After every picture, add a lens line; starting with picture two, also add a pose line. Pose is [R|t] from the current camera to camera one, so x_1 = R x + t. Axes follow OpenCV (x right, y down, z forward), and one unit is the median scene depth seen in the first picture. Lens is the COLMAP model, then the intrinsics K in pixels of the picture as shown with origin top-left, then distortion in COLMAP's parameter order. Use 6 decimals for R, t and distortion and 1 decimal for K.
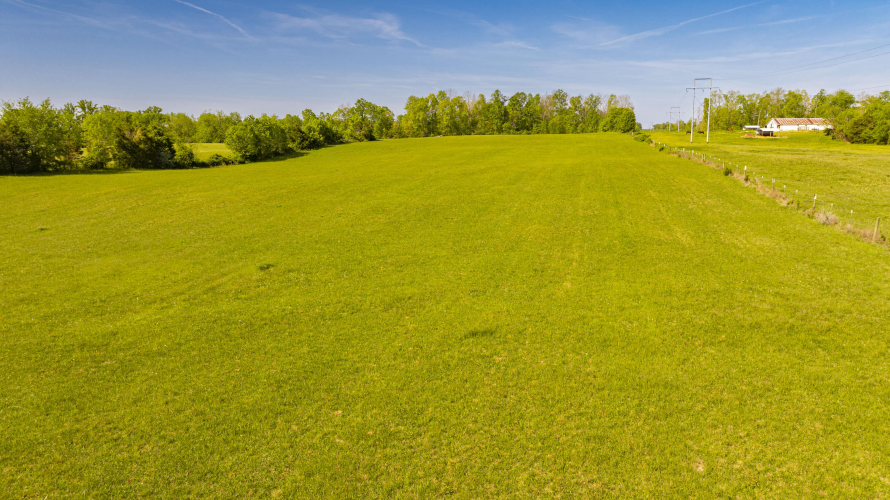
lens RADIAL K [[621.7, 0, 450.9], [0, 621.7, 252.1], [0, 0, 1]] dist [-0.036361, 0.026910]
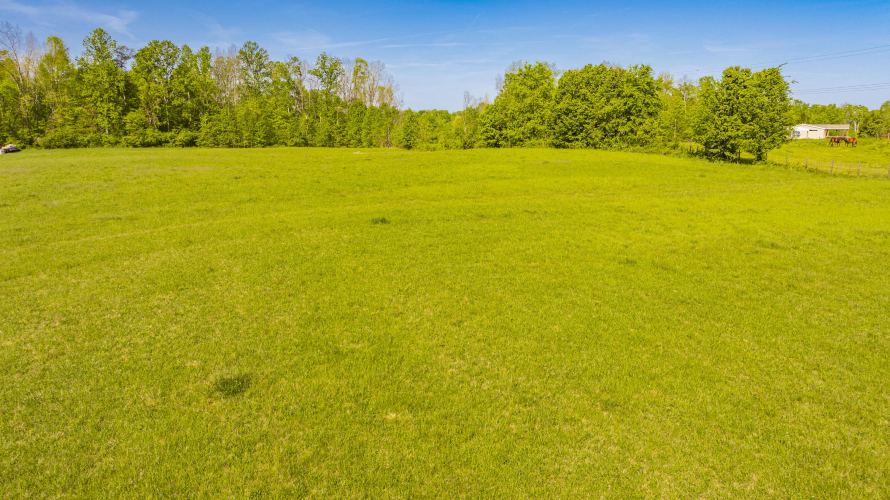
lens RADIAL K [[621.7, 0, 450.9], [0, 621.7, 252.1], [0, 0, 1]] dist [-0.036361, 0.026910]
pose [[0.840395, -0.102645, 0.532165, 0.038908], [0.095431, 0.994586, 0.041133, -0.111419], [-0.533506, 0.016217, 0.845641, 0.538755]]
